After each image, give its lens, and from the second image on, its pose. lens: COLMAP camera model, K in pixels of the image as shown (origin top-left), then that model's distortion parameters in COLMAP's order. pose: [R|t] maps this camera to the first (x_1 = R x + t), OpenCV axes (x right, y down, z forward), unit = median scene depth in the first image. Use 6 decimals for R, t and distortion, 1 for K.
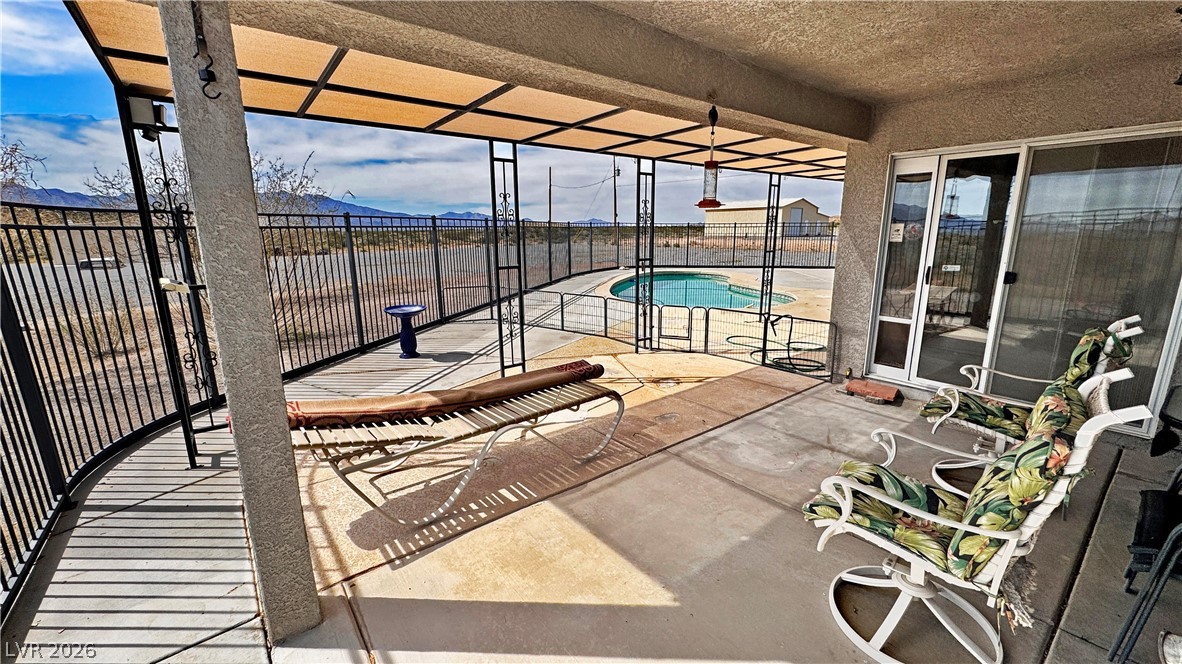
lens RADIAL K [[473.3, 0, 591.0], [0, 473.3, 332.0], [0, 0, 1]] dist [0.009230, 0.000536]
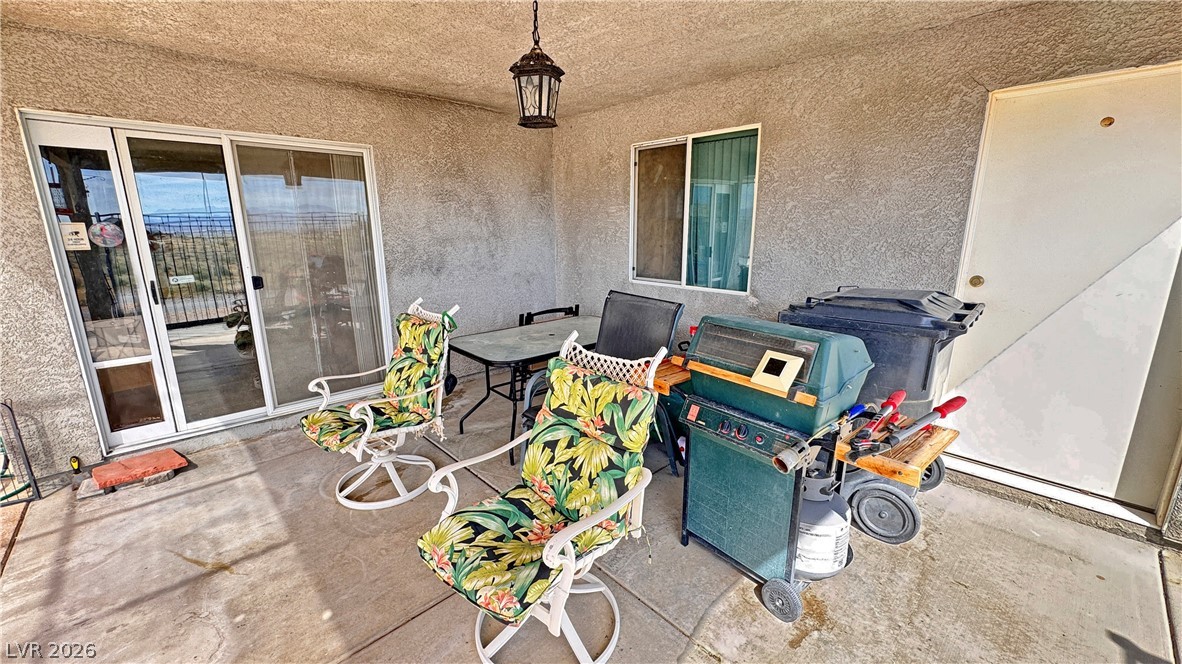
lens RADIAL K [[473.3, 0, 591.0], [0, 473.3, 332.0], [0, 0, 1]] dist [0.009230, 0.000536]
pose [[-0.071307, -0.219451, 0.973014, -0.079033], [0.217809, 0.948530, 0.229891, -0.082270], [-0.973383, 0.228324, -0.019839, 0.357687]]
